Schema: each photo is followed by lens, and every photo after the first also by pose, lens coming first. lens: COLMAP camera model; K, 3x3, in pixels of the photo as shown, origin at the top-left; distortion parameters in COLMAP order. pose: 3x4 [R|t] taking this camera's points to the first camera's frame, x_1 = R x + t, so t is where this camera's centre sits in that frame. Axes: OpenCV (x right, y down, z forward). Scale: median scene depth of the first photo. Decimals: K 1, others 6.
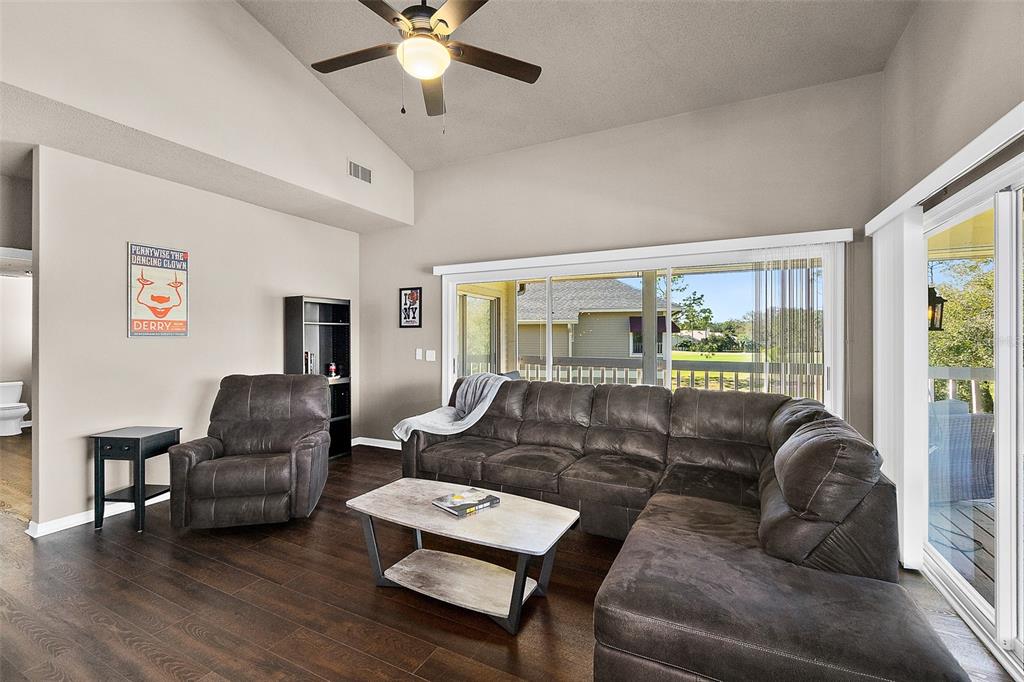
lens RADIAL K [[443.0, 0, 508.2], [0, 443.0, 339.2], [0, 0, 1]] dist [-0.002181, -0.000100]
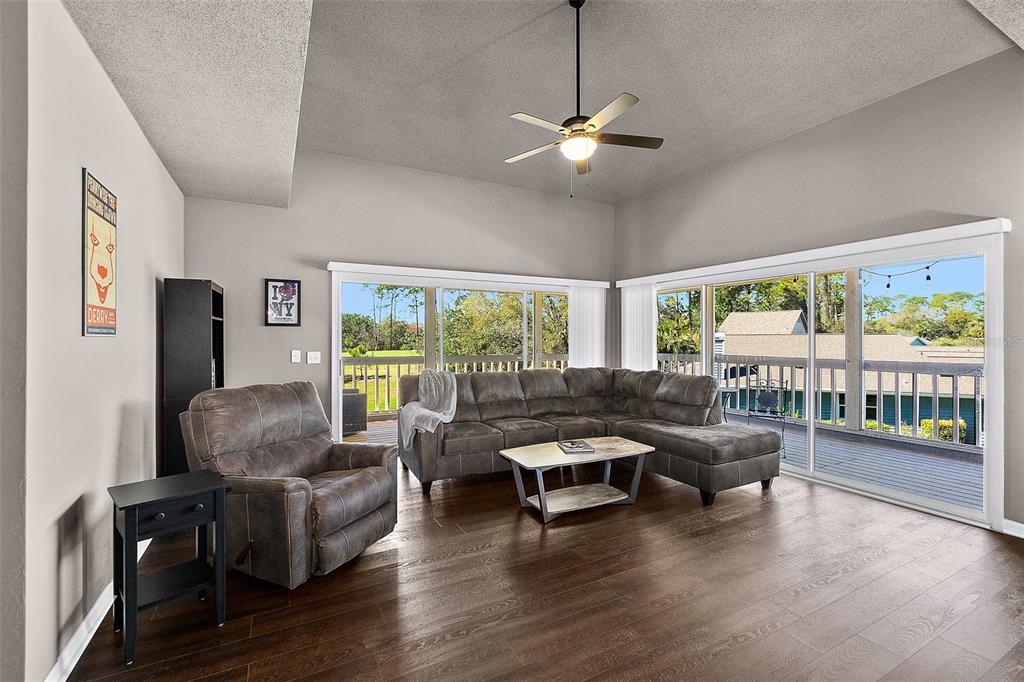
lens RADIAL K [[443.0, 0, 512.9], [0, 443.0, 340.4], [0, 0, 1]] dist [-0.002181, -0.000100]
pose [[0.570582, -0.001623, 0.821239, -0.680030], [0.003923, 0.999992, -0.000750, 0.004397], [-0.821231, 0.003650, 0.570584, 0.143276]]
